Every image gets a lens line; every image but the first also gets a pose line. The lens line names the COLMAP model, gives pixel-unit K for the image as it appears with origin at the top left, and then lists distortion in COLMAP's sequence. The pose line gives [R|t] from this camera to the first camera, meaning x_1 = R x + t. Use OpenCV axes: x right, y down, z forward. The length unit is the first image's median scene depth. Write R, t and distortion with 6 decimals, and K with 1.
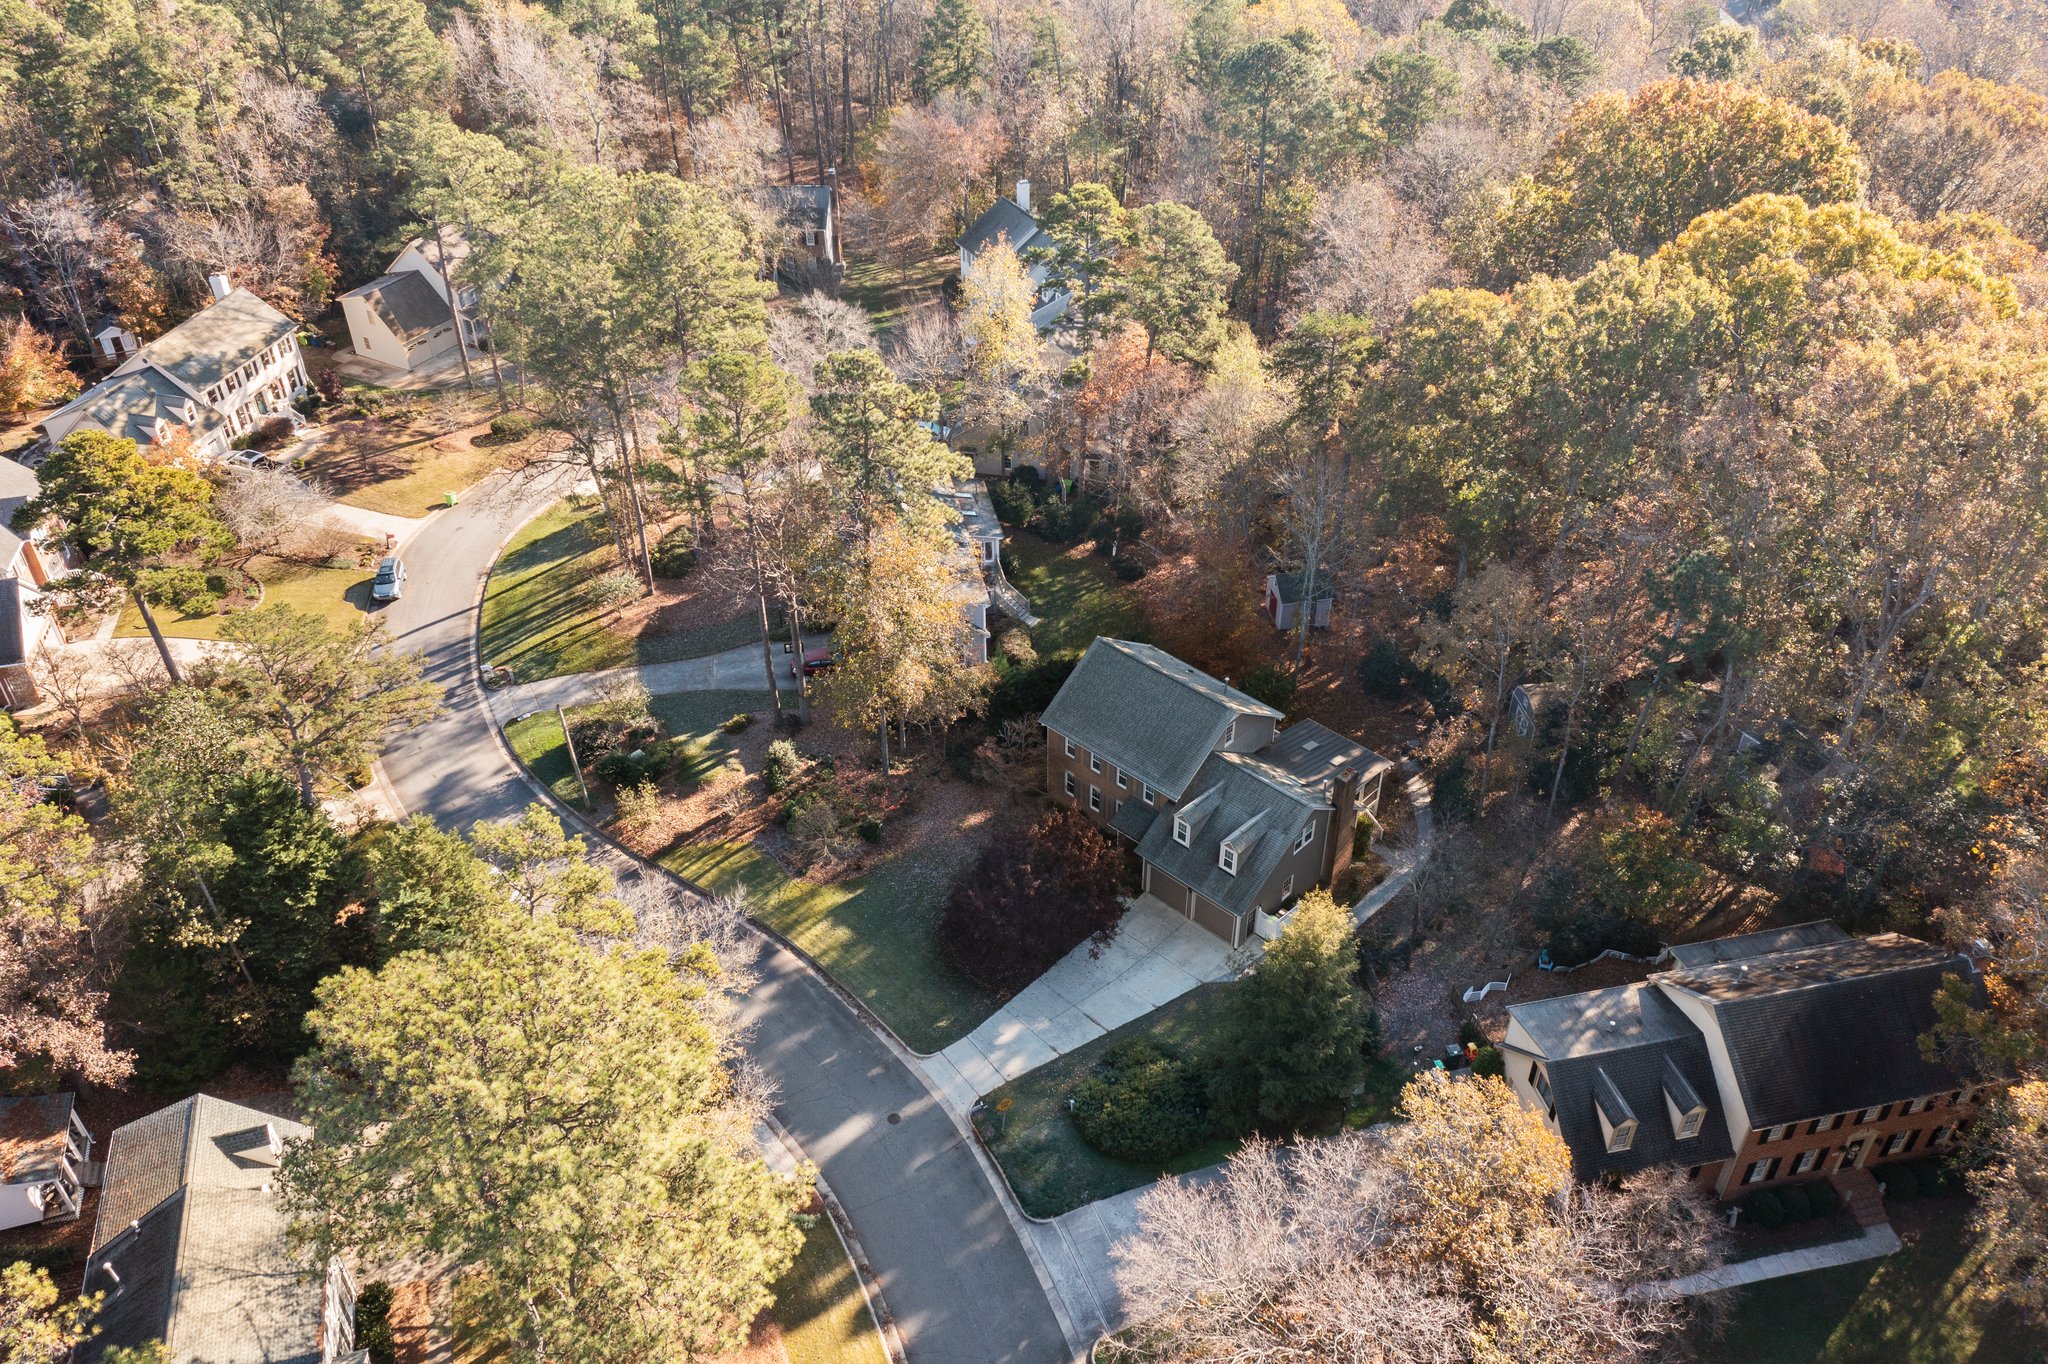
lens RADIAL K [[1634.6, 0, 1024.0], [0, 1634.6, 682.0], [0, 0, 1]] dist [-0.000304, -0.005265]
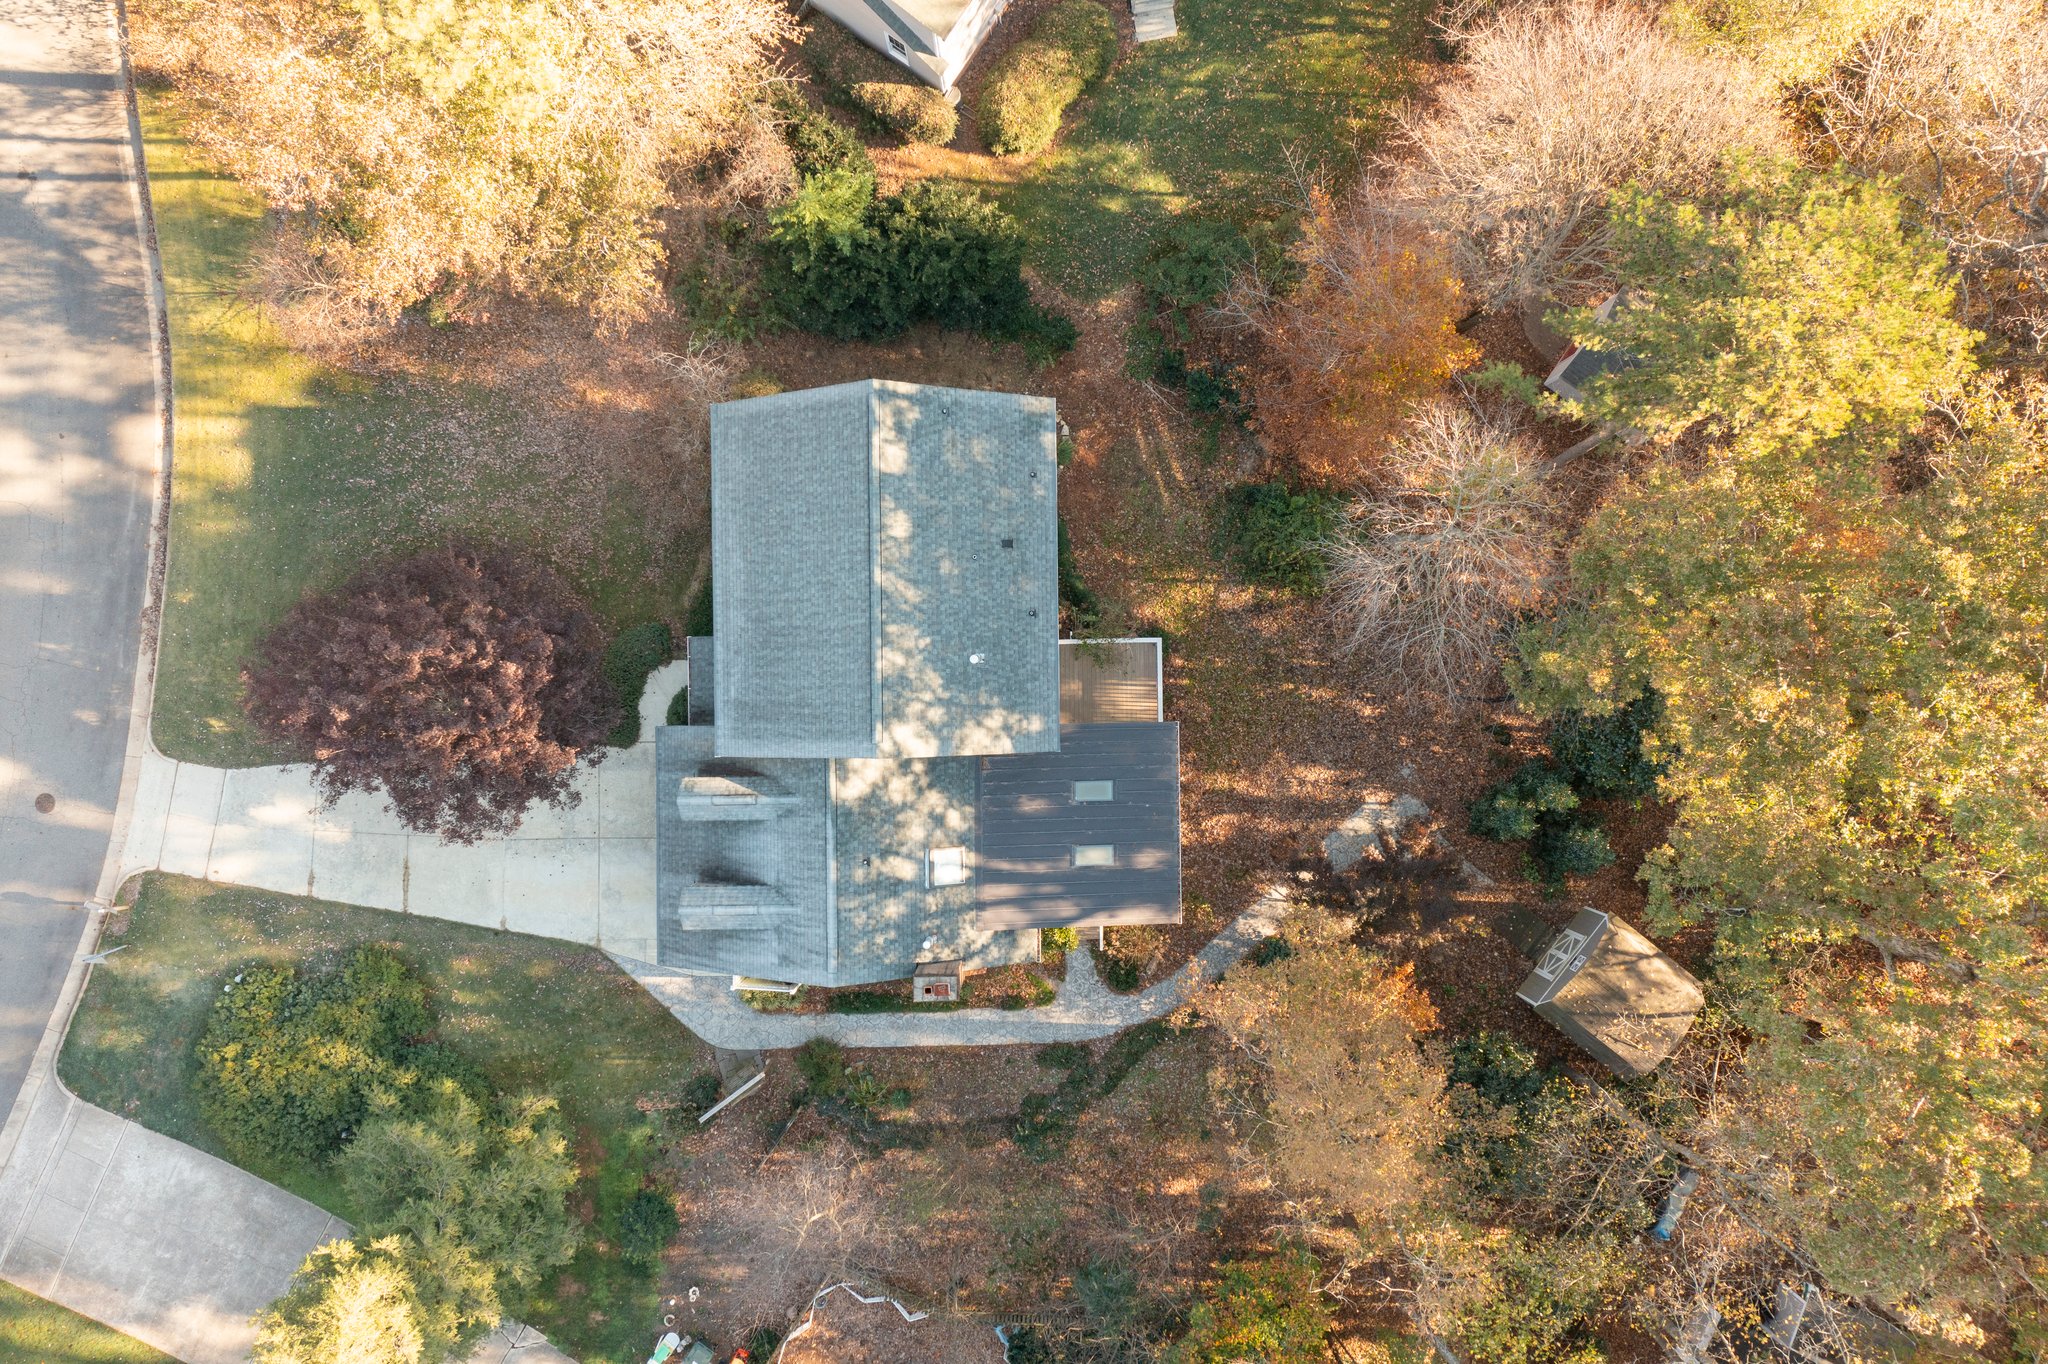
lens RADIAL K [[1634.6, 0, 1024.0], [0, 1634.6, 682.0], [0, 0, 1]] dist [-0.000304, -0.005265]
pose [[0.696854, 0.717213, -0.000179, 0.144838], [-0.436513, 0.424320, 0.793353, -0.405091], [0.569078, -0.552773, 0.608762, 0.741528]]
